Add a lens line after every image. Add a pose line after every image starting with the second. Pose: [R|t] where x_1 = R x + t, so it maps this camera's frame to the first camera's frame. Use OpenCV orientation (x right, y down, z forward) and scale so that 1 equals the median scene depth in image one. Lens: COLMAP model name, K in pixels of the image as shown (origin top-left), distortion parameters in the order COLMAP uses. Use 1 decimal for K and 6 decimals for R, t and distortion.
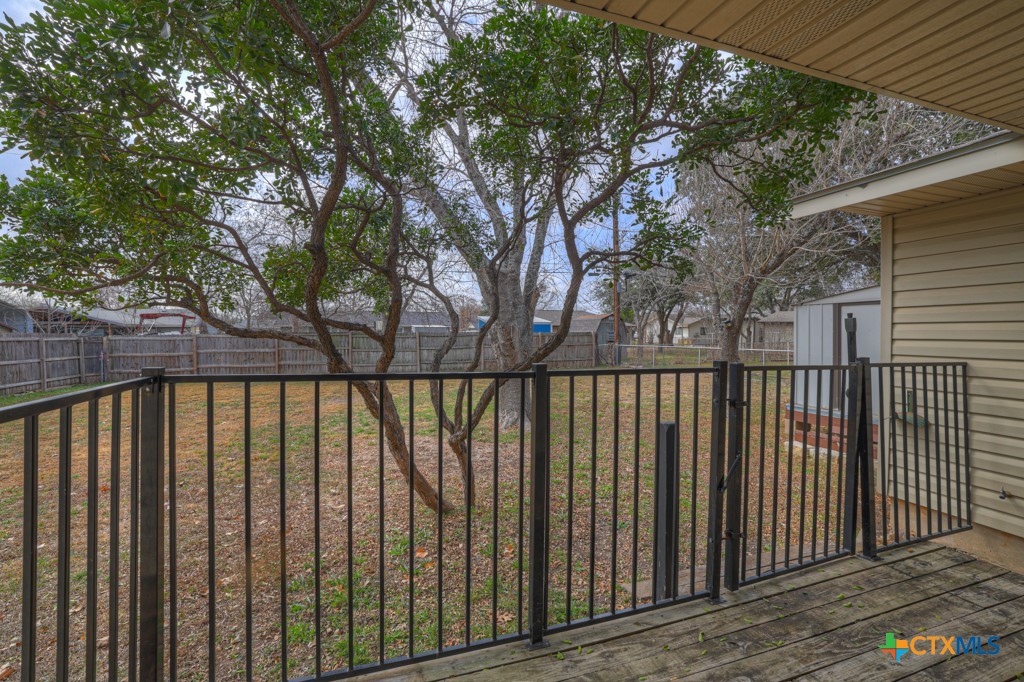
lens RADIAL K [[453.7, 0, 514.9], [0, 453.7, 330.3], [0, 0, 1]] dist [-0.006773, 0.002204]
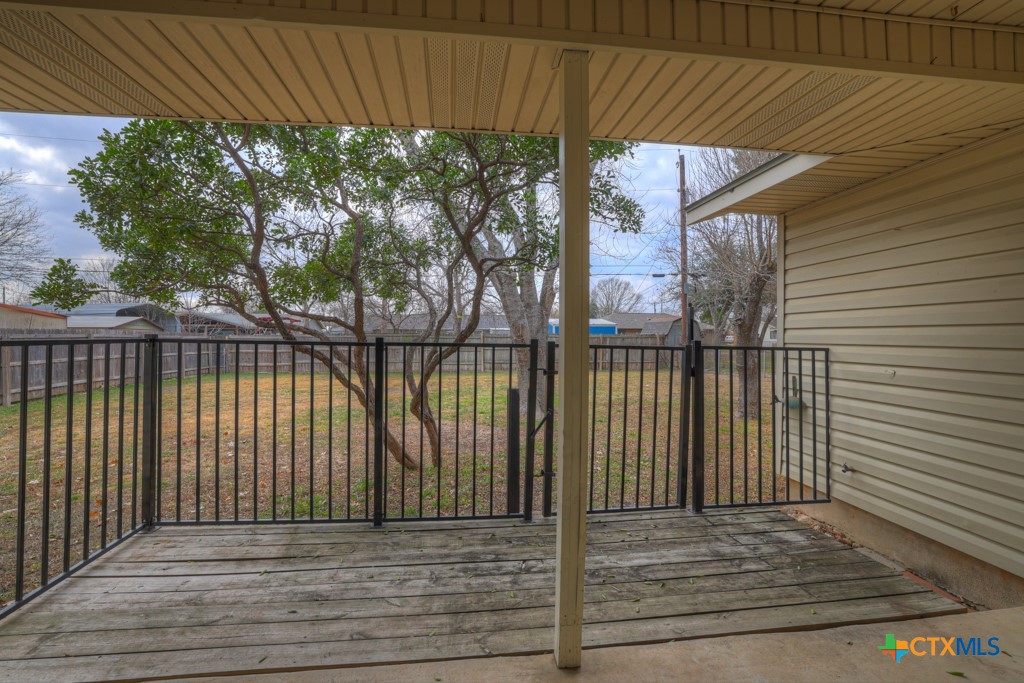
lens RADIAL K [[453.7, 0, 506.0], [0, 453.7, 333.1], [0, 0, 1]] dist [-0.006773, 0.002204]
pose [[0.974513, -0.003002, -0.224312, 0.498284], [0.001988, 0.999987, -0.004745, 0.038925], [0.224324, 0.004178, 0.974506, -0.228845]]
